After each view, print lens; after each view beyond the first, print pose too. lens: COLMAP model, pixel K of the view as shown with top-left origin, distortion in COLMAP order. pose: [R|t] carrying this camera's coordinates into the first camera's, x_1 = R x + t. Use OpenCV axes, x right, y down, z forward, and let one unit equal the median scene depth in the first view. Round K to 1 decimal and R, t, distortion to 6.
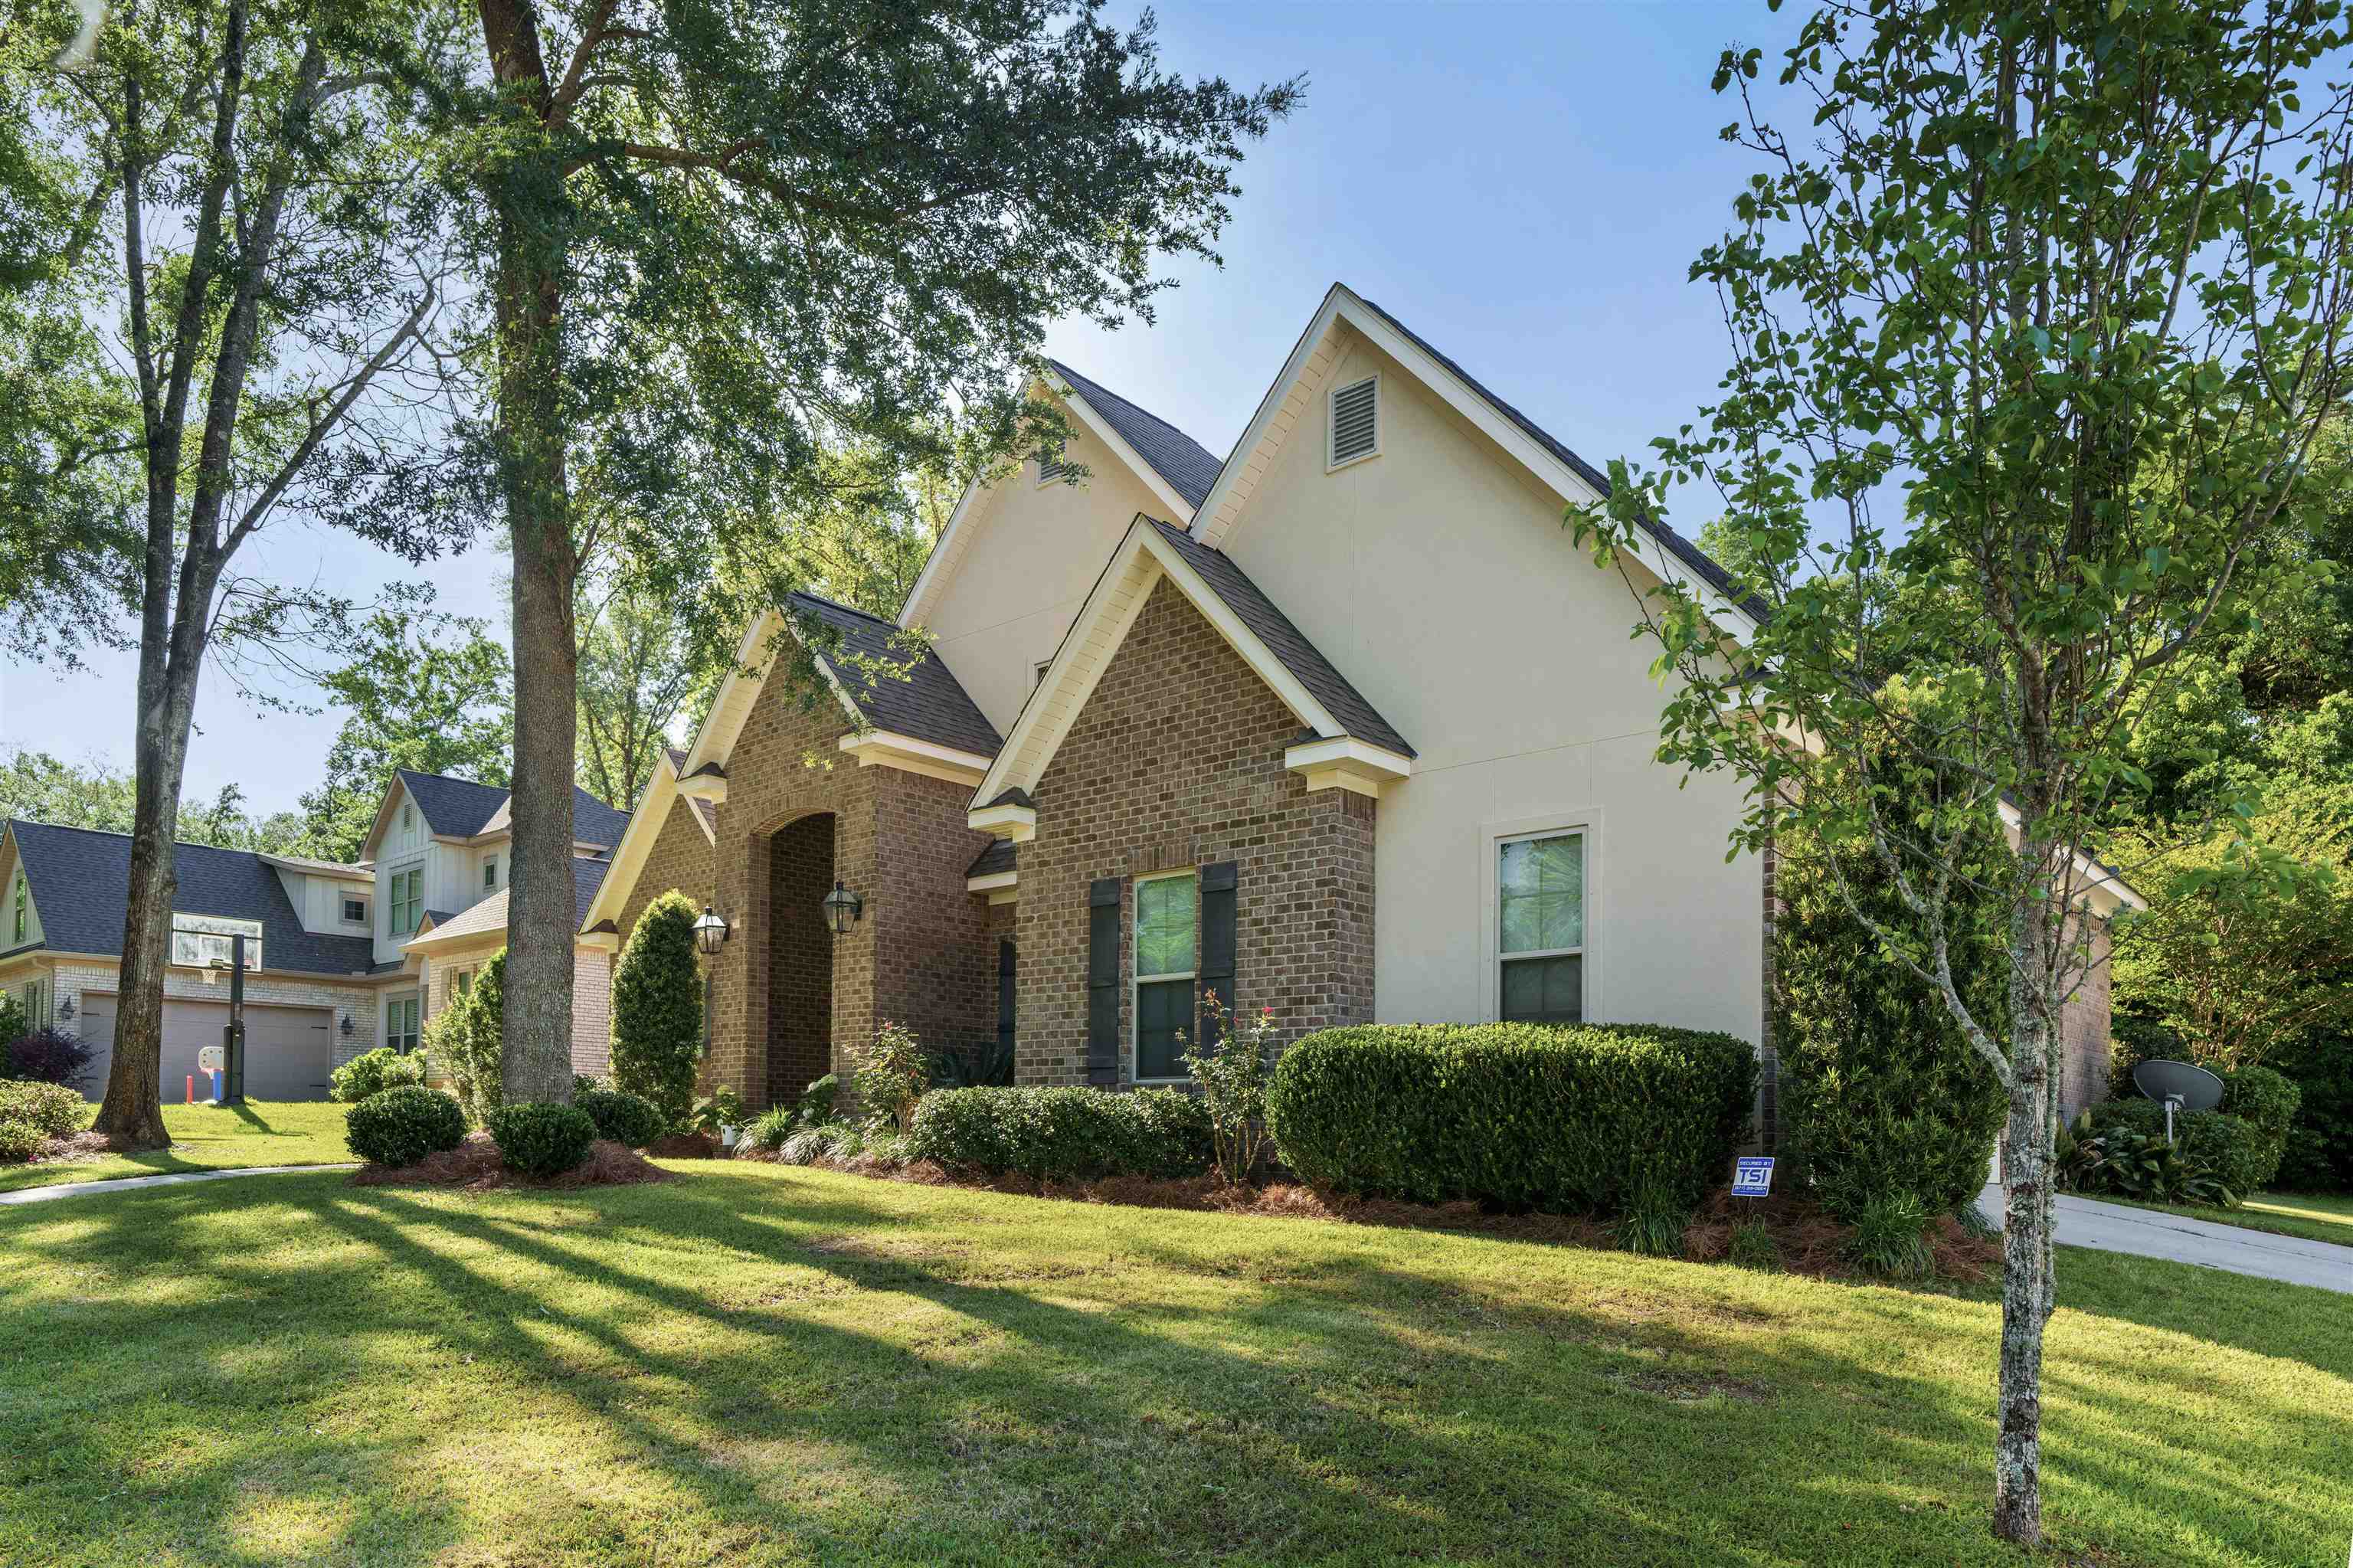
lens RADIAL K [[1482.3, 0, 1176.5], [0, 1482.3, 784.0], [0, 0, 1]] dist [0.001992, -0.000558]
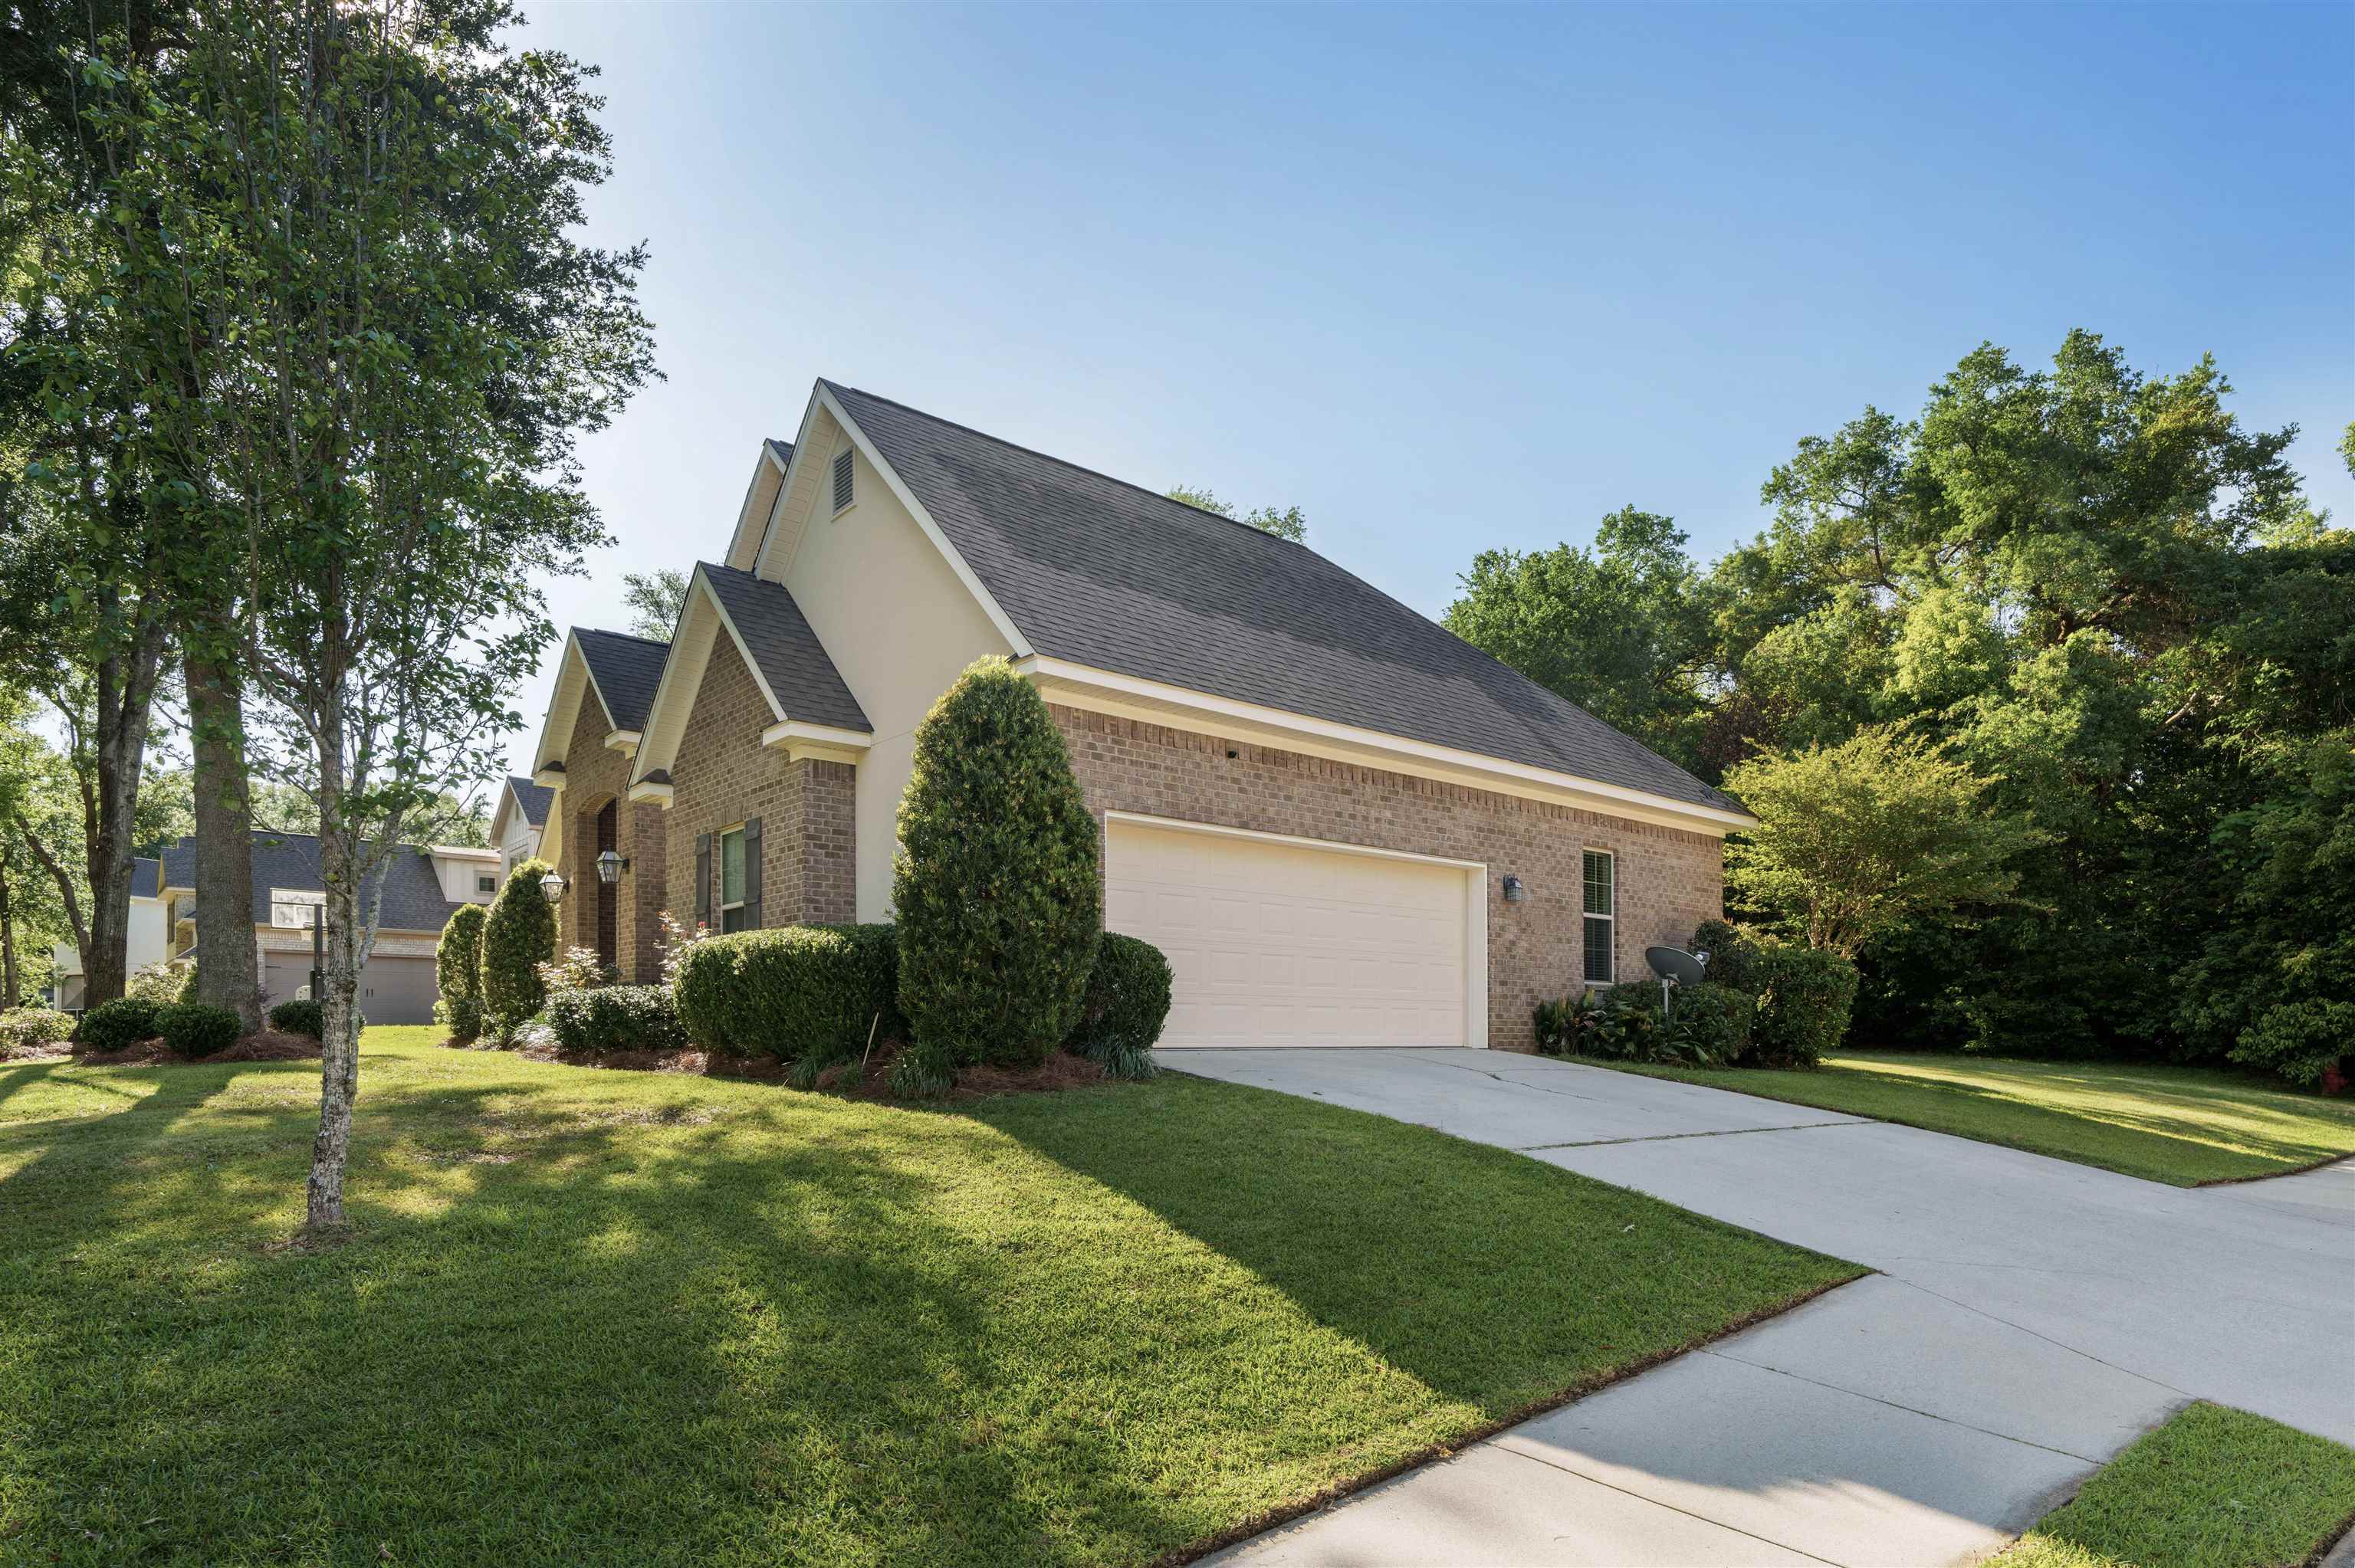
lens RADIAL K [[1231.6, 0, 1177.5], [0, 1231.6, 784.0], [0, 0, 1]] dist [-0.001087, 0.000012]
pose [[0.992531, -0.047671, -0.112293, 0.521903], [0.049858, 0.998616, 0.016749, 0.021913], [0.111339, -0.022223, 0.993534, -0.064617]]
